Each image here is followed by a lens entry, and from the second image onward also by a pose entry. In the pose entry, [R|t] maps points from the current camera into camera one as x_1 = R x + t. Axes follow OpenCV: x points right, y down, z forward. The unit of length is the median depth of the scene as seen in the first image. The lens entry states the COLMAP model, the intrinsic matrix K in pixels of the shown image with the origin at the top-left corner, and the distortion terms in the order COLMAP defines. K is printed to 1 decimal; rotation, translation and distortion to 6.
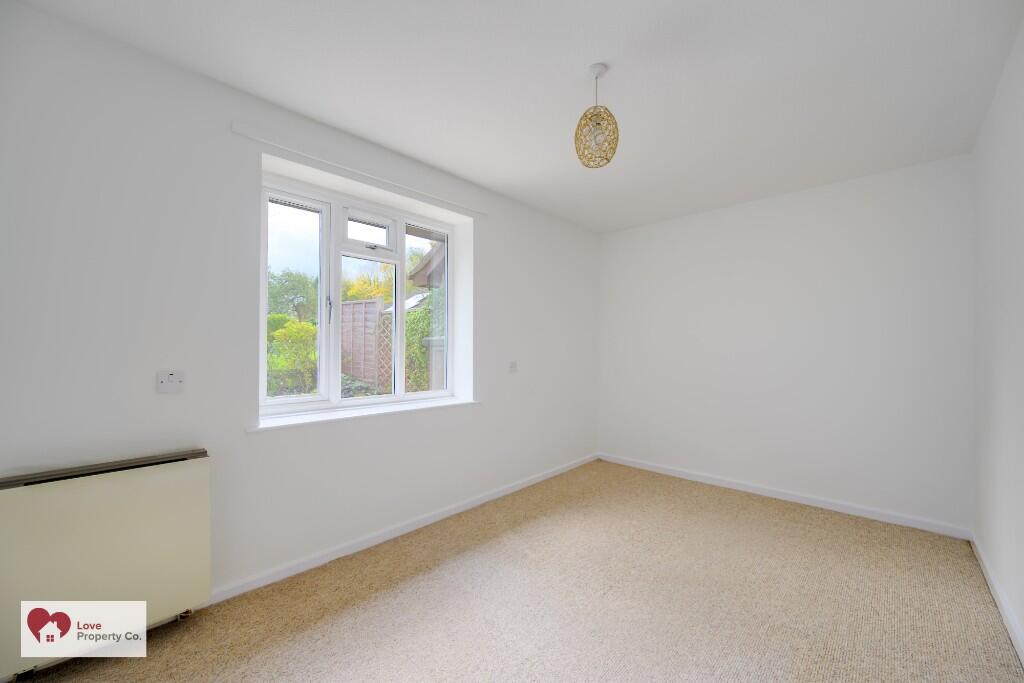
lens RADIAL K [[409.7, 0, 515.1], [0, 409.7, 346.1], [0, 0, 1]] dist [-0.000618, -0.000587]
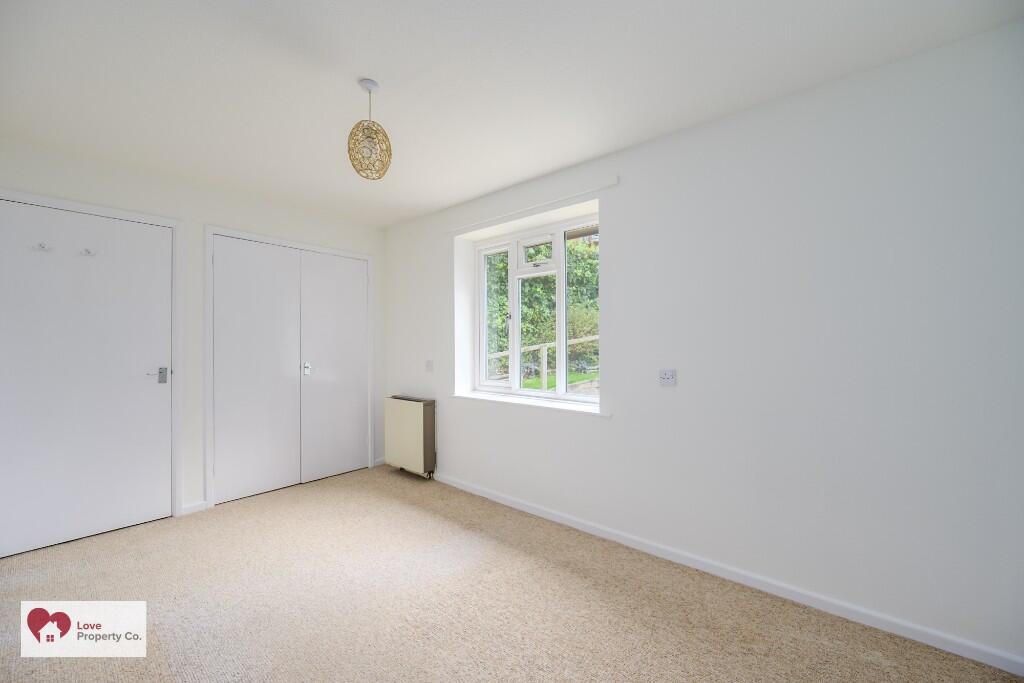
lens RADIAL K [[409.7, 0, 515.0], [0, 409.7, 342.9], [0, 0, 1]] dist [-0.000618, -0.000587]
pose [[0.031057, -0.009374, -0.999474, 0.859559], [0.005438, 0.999943, -0.009210, -0.003150], [0.999503, -0.005149, 0.031106, 0.918454]]
